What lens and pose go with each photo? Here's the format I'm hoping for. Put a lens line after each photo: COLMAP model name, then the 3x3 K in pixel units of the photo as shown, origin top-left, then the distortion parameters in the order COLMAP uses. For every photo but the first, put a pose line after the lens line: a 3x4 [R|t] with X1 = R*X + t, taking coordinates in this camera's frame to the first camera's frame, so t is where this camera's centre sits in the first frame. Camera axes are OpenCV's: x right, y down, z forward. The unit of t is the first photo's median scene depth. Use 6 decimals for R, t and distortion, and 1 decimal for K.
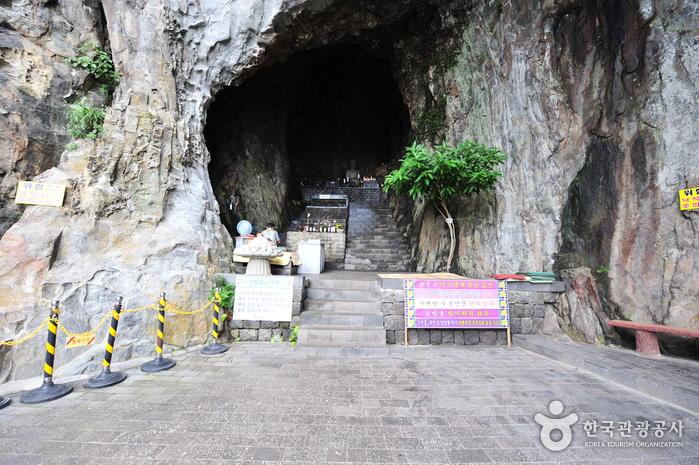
lens RADIAL K [[283.3, 0, 351.8], [0, 283.3, 234.6], [0, 0, 1]] dist [-0.019763, -0.001443]
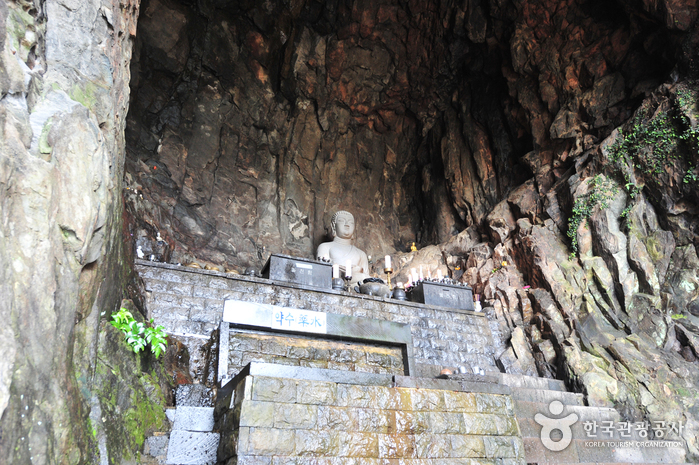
lens RADIAL K [[460.6, 0, 353.2], [0, 460.6, 230.5], [0, 0, 1]] dist [0.000656, 0.000601]
pose [[0.904395, 0.180337, 0.386715, -0.463078], [-0.000335, 0.906599, -0.421993, -0.155358], [-0.426696, 0.381519, 0.819984, 1.814568]]
